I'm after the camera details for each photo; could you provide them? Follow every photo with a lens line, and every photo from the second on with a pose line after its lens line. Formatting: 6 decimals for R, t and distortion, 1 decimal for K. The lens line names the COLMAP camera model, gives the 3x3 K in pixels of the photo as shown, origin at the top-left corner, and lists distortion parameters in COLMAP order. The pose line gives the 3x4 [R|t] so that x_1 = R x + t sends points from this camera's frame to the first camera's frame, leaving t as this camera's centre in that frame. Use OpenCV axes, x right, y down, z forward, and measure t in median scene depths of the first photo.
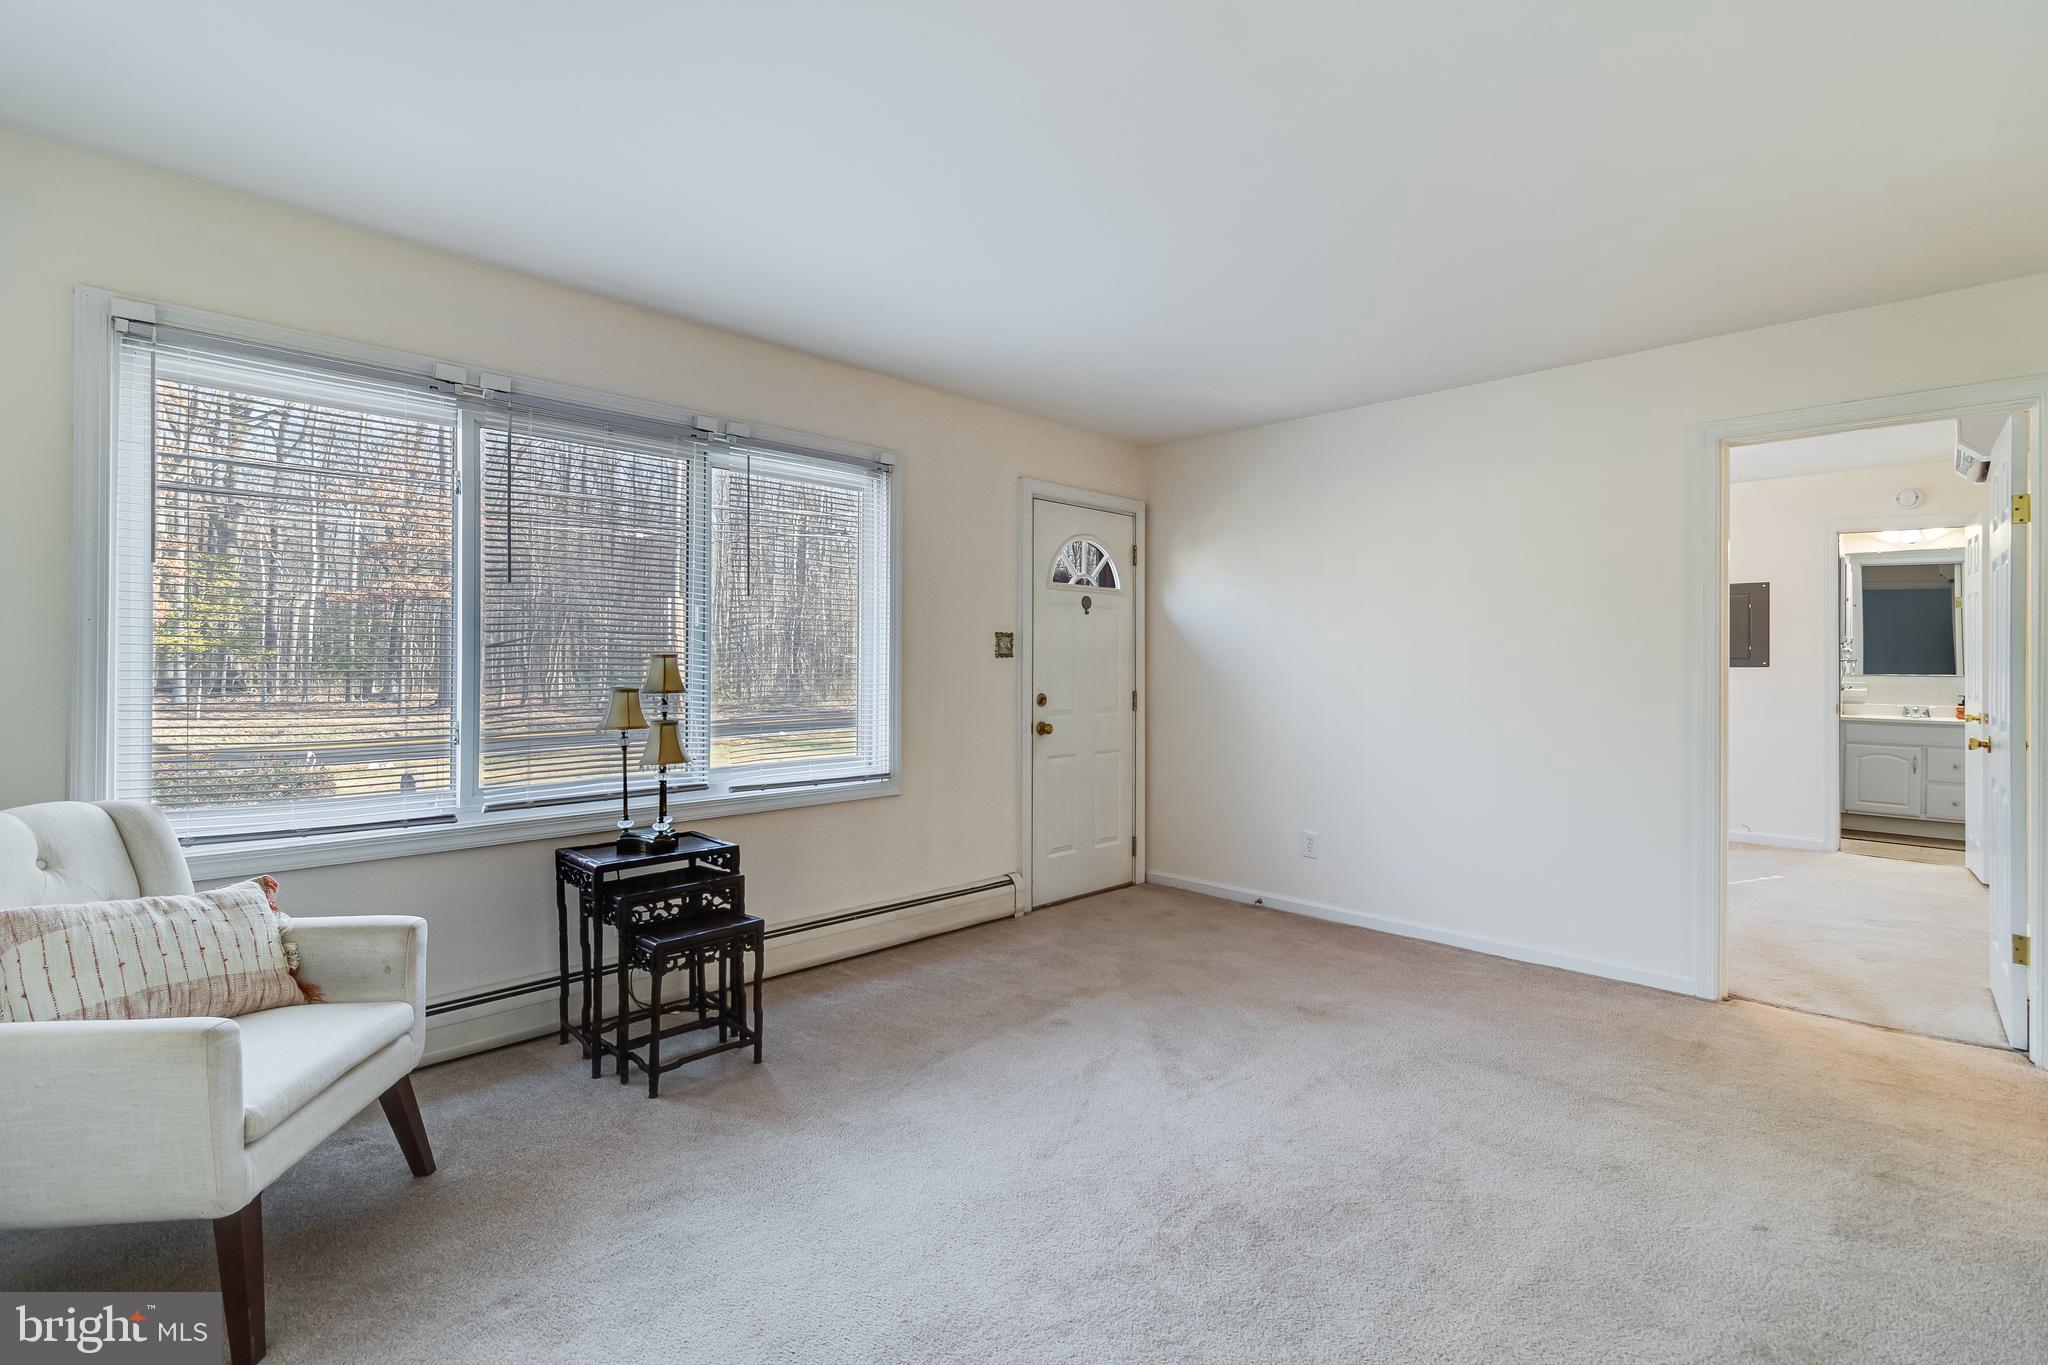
lens RADIAL K [[940.9, 0, 1031.5], [0, 940.9, 669.7], [0, 0, 1]] dist [0.004105, -0.001160]
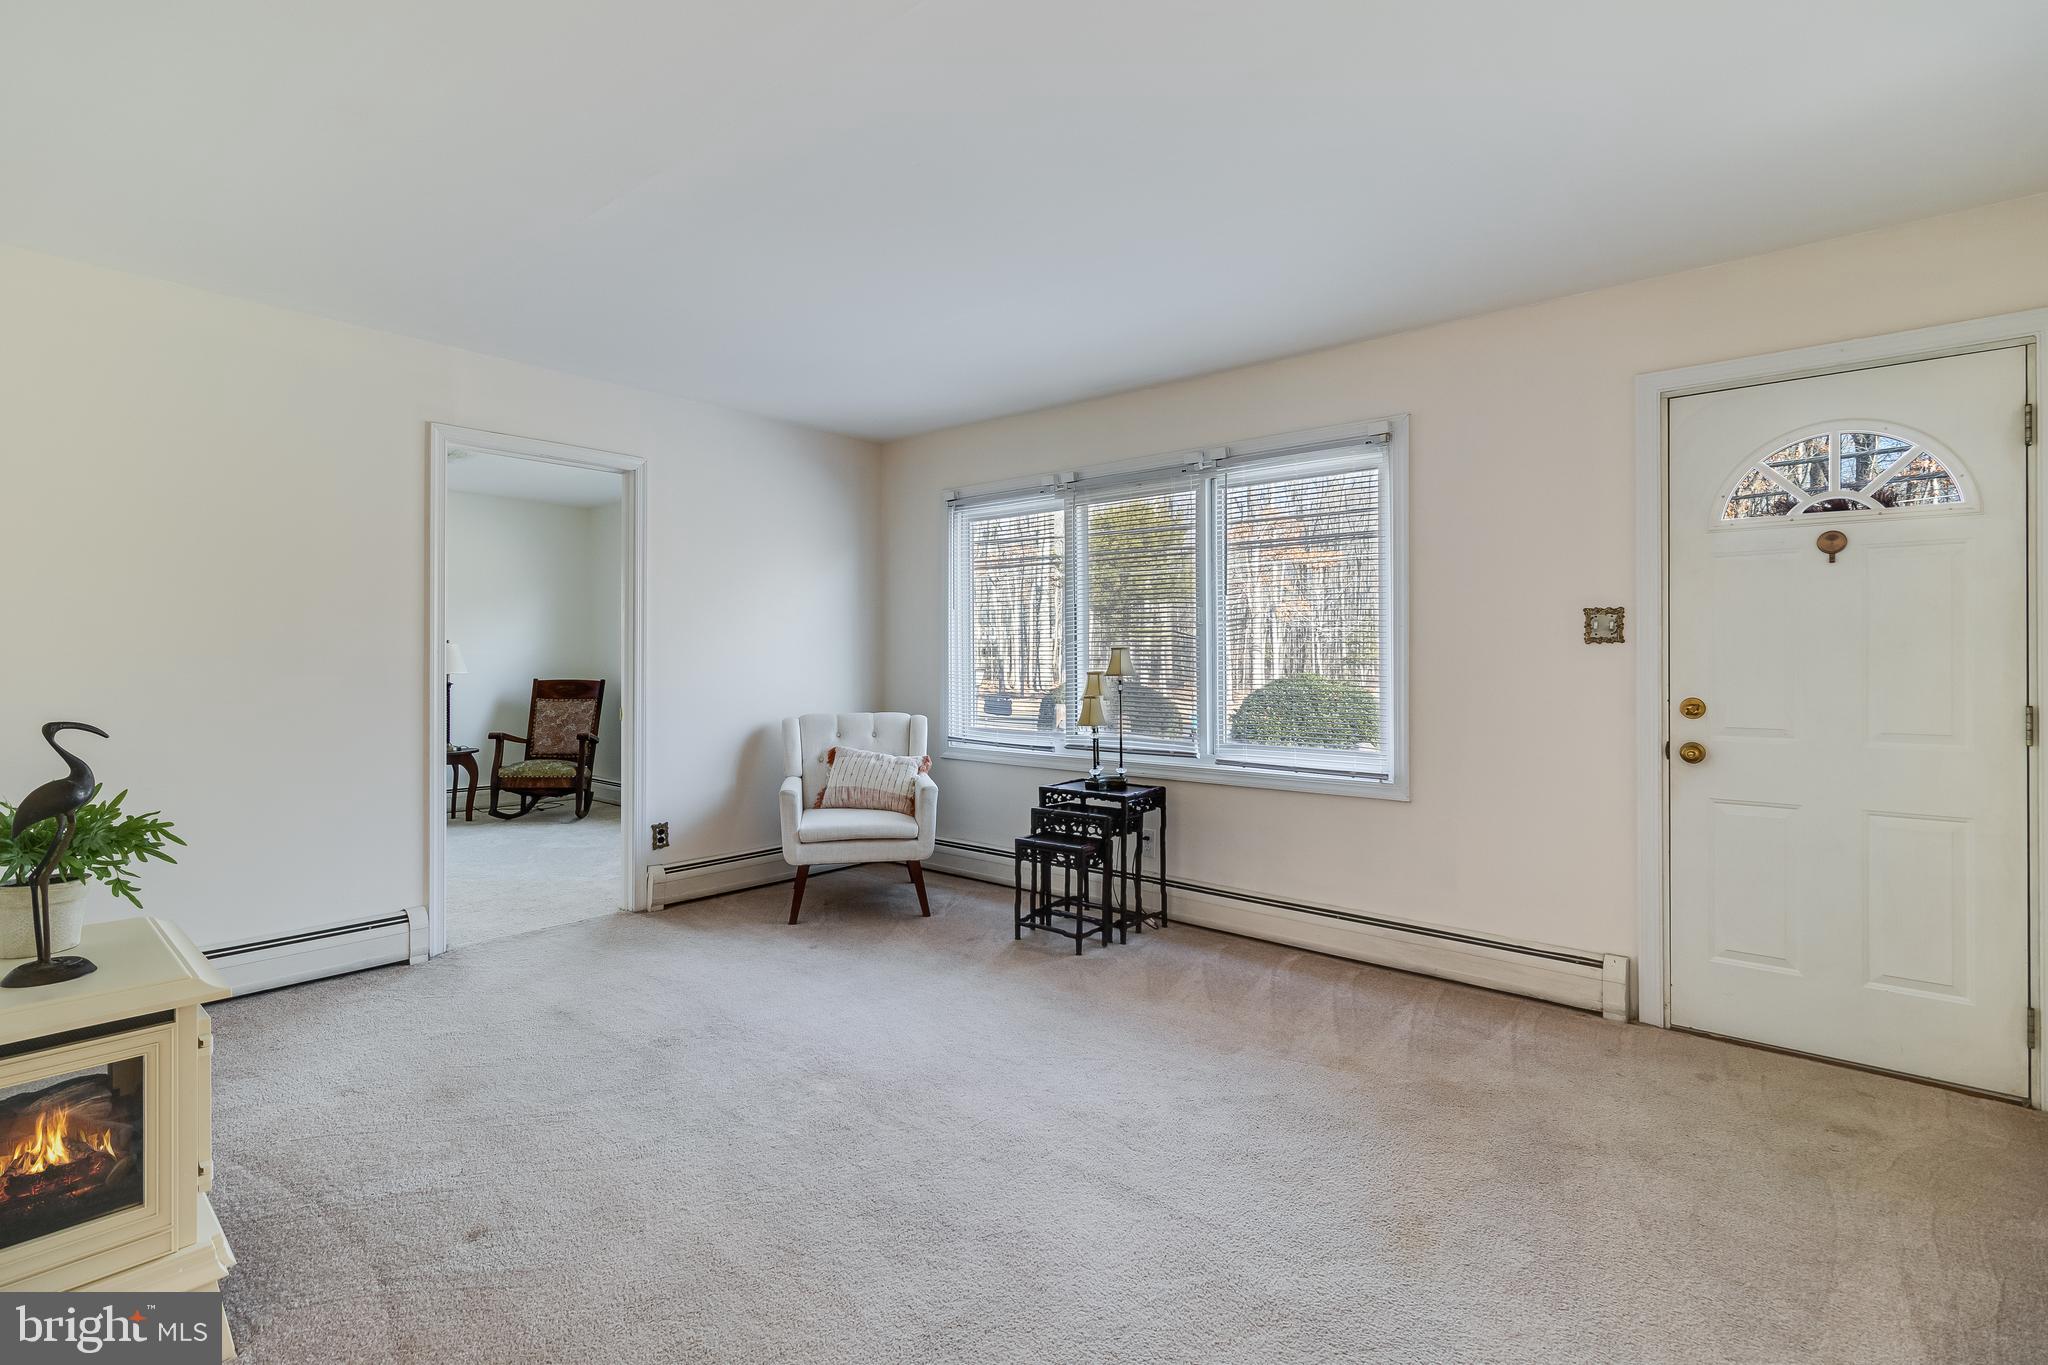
lens RADIAL K [[940.9, 0, 1021.0], [0, 940.9, 670.1], [0, 0, 1]] dist [0.004105, -0.001160]
pose [[0.070853, 0.008469, -0.997451, 0.757378], [-0.005819, 0.999950, 0.008077, 0.004545], [0.997470, 0.005232, 0.070899, 0.611090]]
